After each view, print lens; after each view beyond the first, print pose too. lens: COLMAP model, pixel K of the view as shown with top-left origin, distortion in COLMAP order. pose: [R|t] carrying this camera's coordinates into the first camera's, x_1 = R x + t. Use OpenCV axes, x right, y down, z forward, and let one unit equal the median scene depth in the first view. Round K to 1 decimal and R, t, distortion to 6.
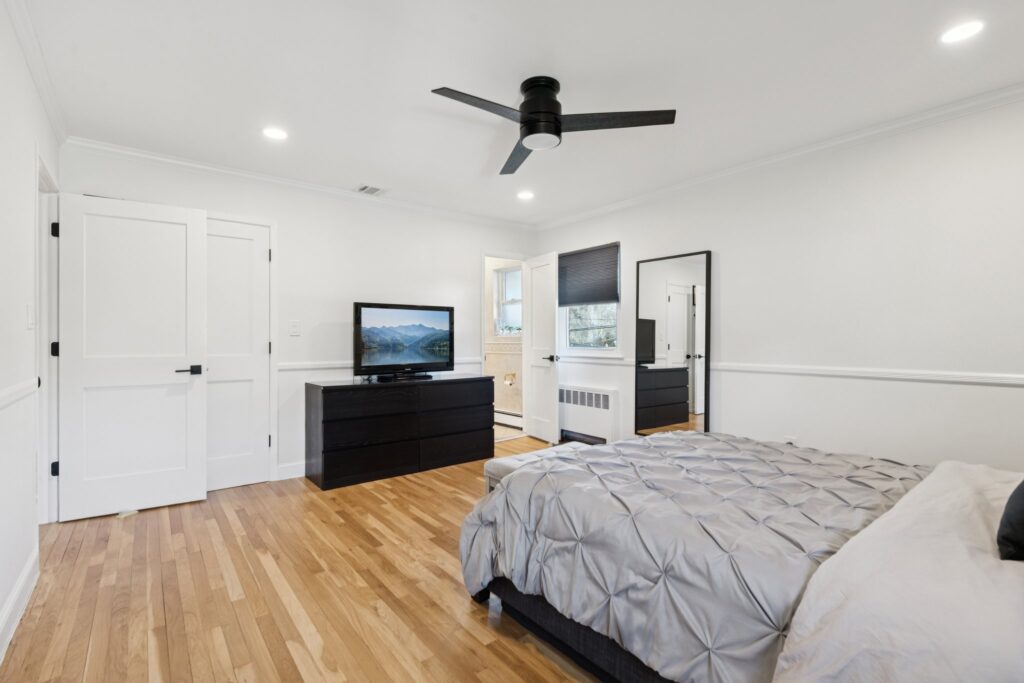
lens RADIAL K [[468.8, 0, 507.2], [0, 468.8, 339.5], [0, 0, 1]] dist [0.009869, -0.004628]
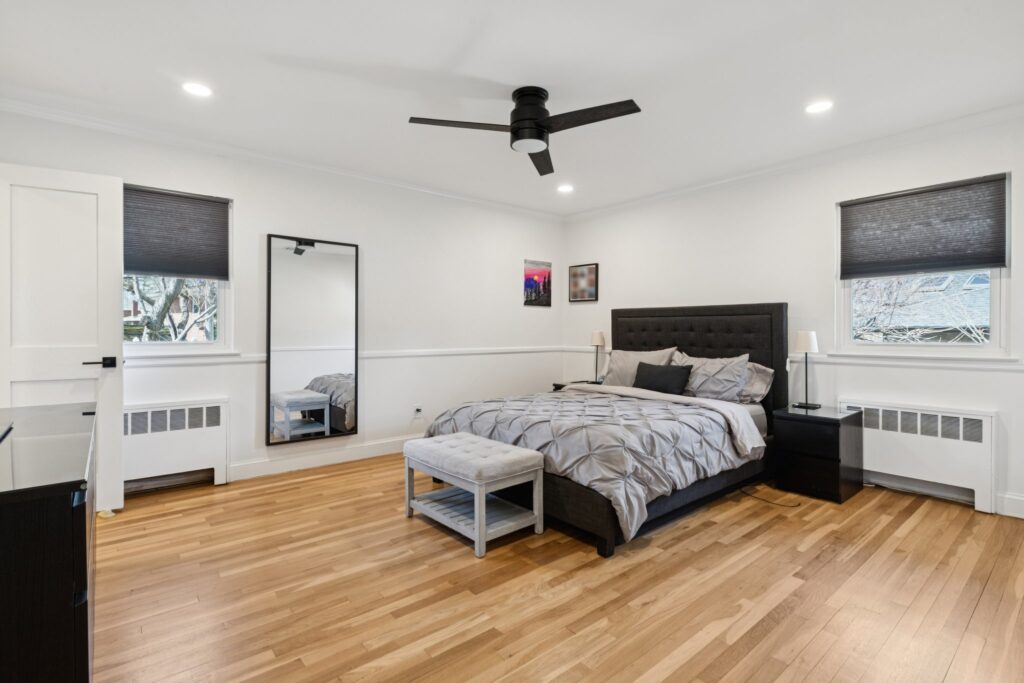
lens RADIAL K [[495.1, 0, 509.9], [0, 495.1, 340.3], [0, 0, 1]] dist [0.011812, -0.003364]
pose [[-0.039219, -0.014512, 0.999125, -0.945008], [-0.000171, 0.999895, 0.014516, 0.009265], [-0.999231, 0.000399, -0.039218, 0.969013]]
